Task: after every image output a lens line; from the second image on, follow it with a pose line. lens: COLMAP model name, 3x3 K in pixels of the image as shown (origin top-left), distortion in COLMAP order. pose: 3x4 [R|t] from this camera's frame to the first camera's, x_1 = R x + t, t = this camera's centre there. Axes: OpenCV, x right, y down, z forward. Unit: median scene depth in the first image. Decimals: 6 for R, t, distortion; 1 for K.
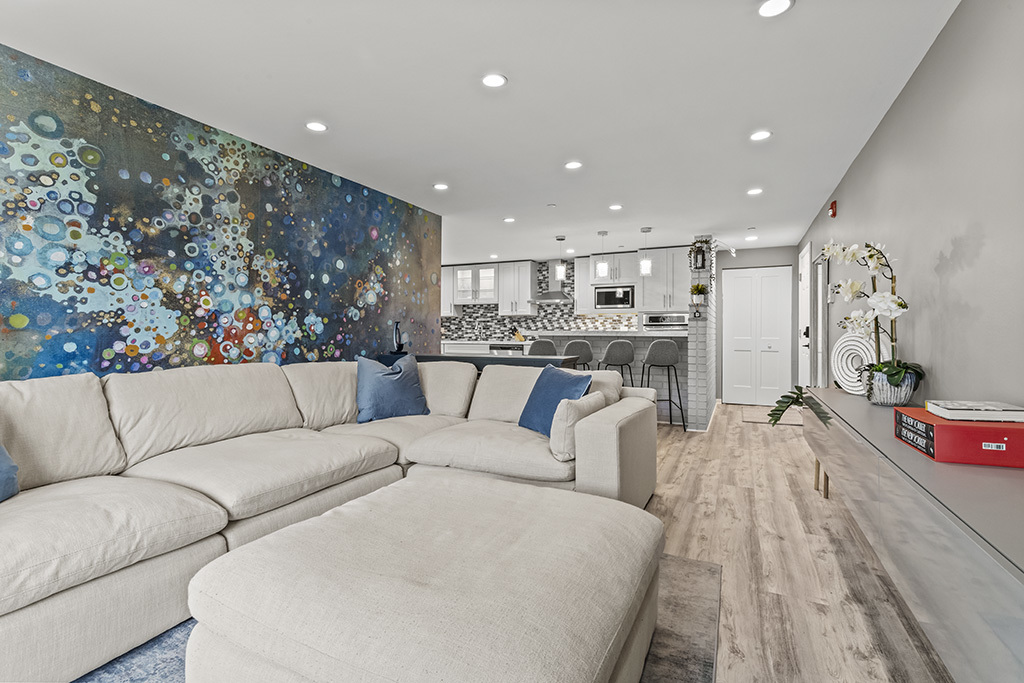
lens RADIAL K [[481.5, 0, 513.6], [0, 481.5, 337.1], [0, 0, 1]] dist [-0.002709, -0.000018]
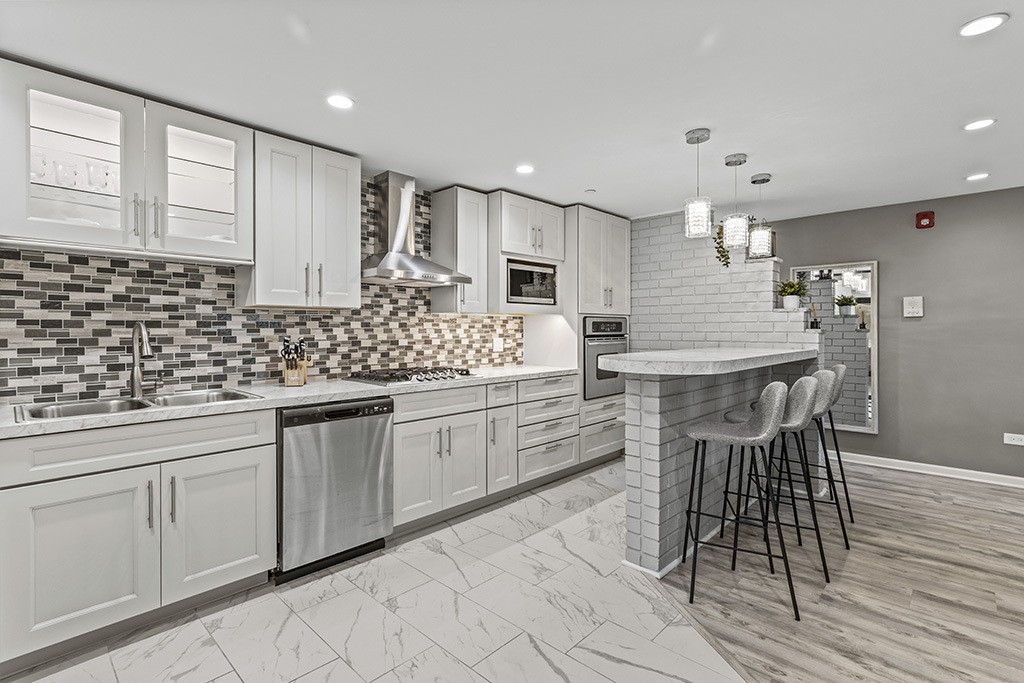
lens RADIAL K [[481.5, 0, 506.8], [0, 481.5, 333.2], [0, 0, 1]] dist [-0.002709, -0.000018]
pose [[0.315560, -0.008628, 0.948866, -0.256900], [0.013021, 0.999904, 0.004762, -0.026291], [-0.948816, 0.010852, 0.315642, 0.735260]]
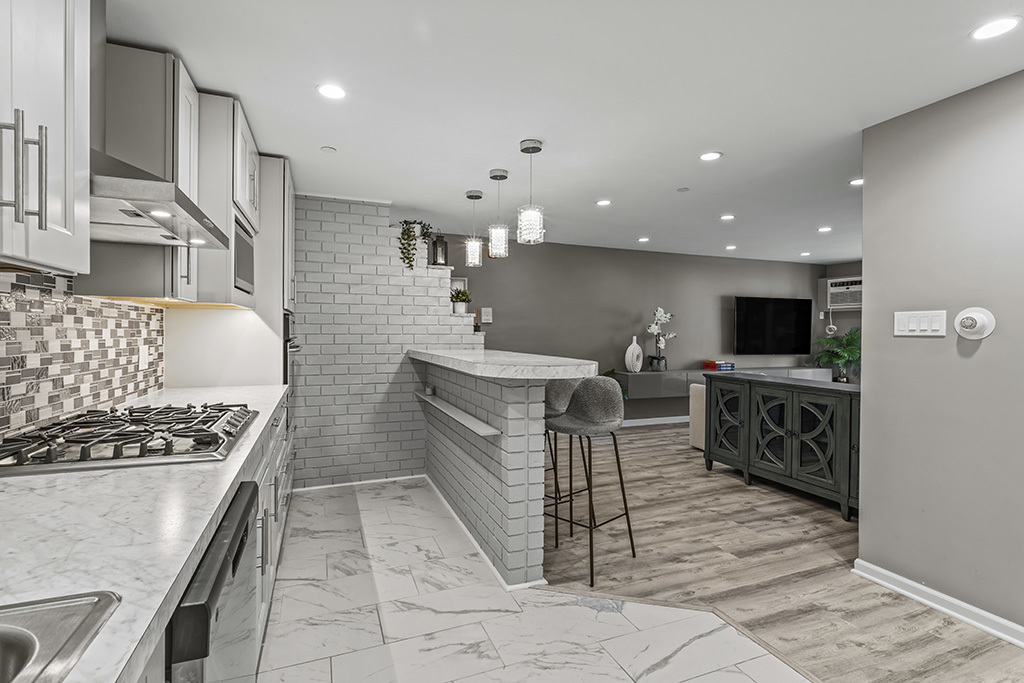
lens RADIAL K [[481.5, 0, 506.7], [0, 481.5, 334.8], [0, 0, 1]] dist [-0.002709, -0.000018]
pose [[-0.727758, -0.010327, 0.685756, -0.137057], [0.001532, 0.999860, 0.016682, -0.029581], [-0.685832, 0.013191, -0.727640, 0.956706]]
